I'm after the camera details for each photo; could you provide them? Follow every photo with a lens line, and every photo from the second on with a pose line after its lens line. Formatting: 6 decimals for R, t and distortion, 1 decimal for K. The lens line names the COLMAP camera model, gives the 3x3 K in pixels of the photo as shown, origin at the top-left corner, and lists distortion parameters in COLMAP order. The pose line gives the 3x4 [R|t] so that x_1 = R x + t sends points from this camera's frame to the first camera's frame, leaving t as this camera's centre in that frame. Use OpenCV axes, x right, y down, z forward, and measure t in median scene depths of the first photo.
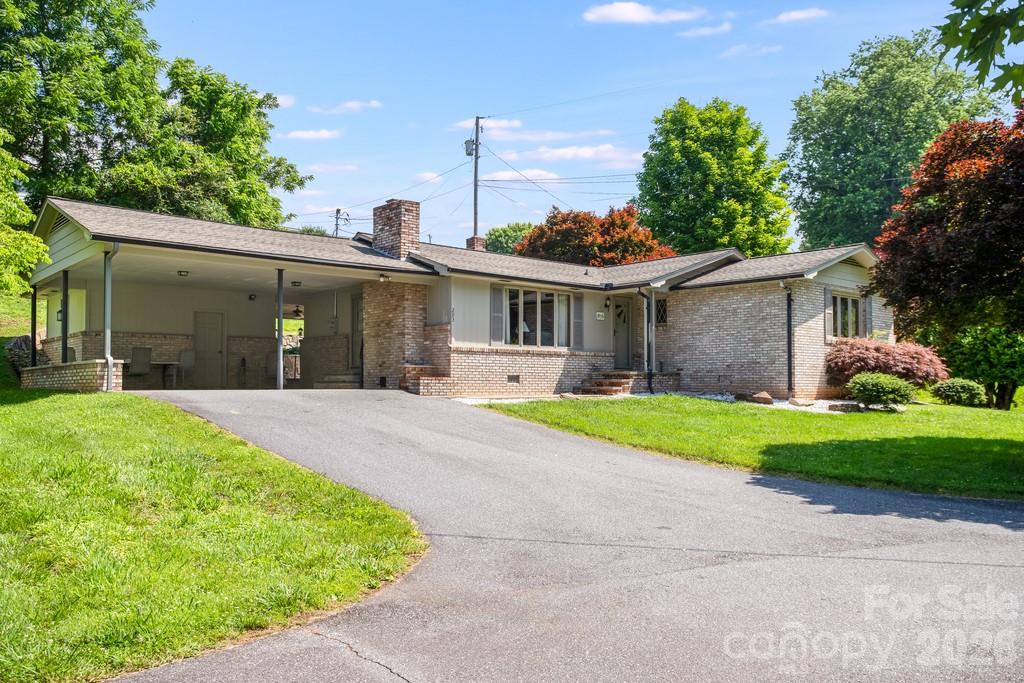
lens RADIAL K [[811.1, 0, 504.6], [0, 811.1, 339.2], [0, 0, 1]] dist [-0.010385, -0.030774]
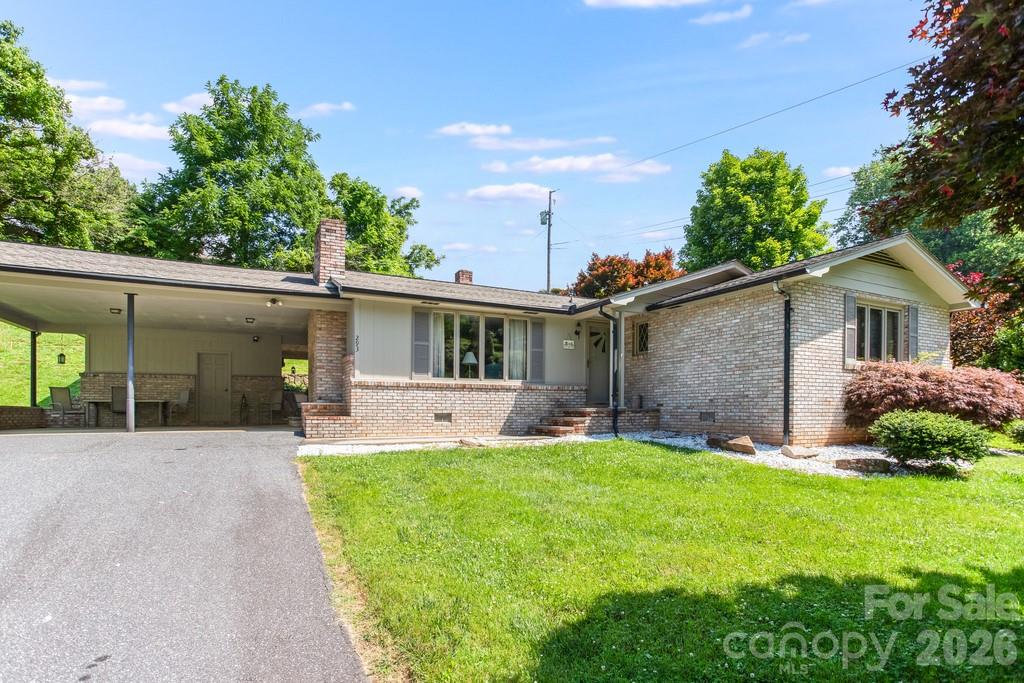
lens RADIAL K [[541.3, 0, 512.7], [0, 541.3, 406.0], [0, 0, 1]] dist [-0.039160, 0.018487]
pose [[0.972924, -0.004730, -0.231076, 0.202905], [0.015490, 0.998877, 0.044774, 0.011460], [0.230604, -0.047141, 0.971905, 0.429992]]
